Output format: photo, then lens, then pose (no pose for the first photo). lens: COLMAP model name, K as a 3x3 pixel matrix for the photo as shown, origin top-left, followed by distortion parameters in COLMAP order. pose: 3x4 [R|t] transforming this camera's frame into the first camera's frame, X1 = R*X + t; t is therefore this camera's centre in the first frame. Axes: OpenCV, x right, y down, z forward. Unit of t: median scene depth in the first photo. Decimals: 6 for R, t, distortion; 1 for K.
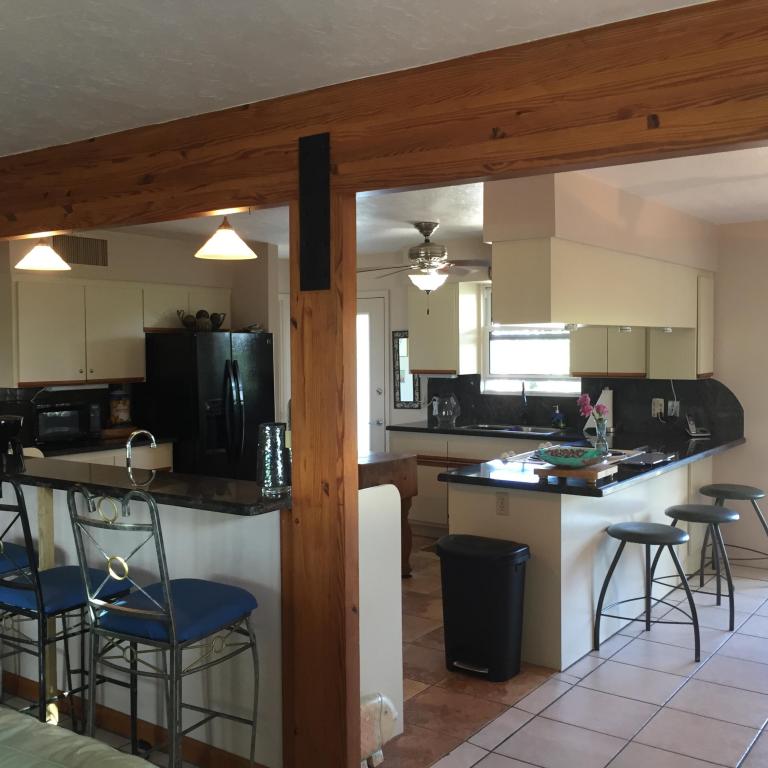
lens RADIAL K [[878.5, 0, 382.9], [0, 878.5, 374.9], [0, 0, 1]] dist [0.094729, -0.110287]
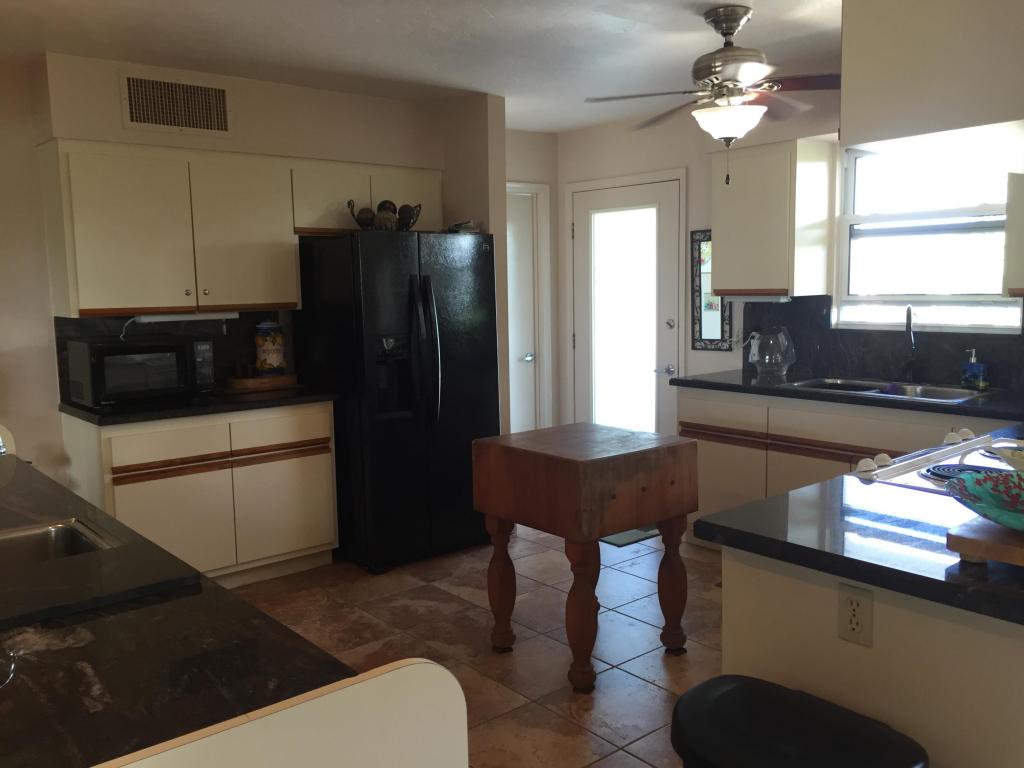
lens RADIAL K [[870.7, 0, 512.0], [0, 870.7, 384.0], [0, 0, 1]] dist [0.042989, -0.008099]
pose [[0.967829, 0.018444, -0.250931, 0.051273], [0.004002, 0.996055, 0.088650, 0.005719], [0.251576, -0.086802, 0.963937, 0.363058]]
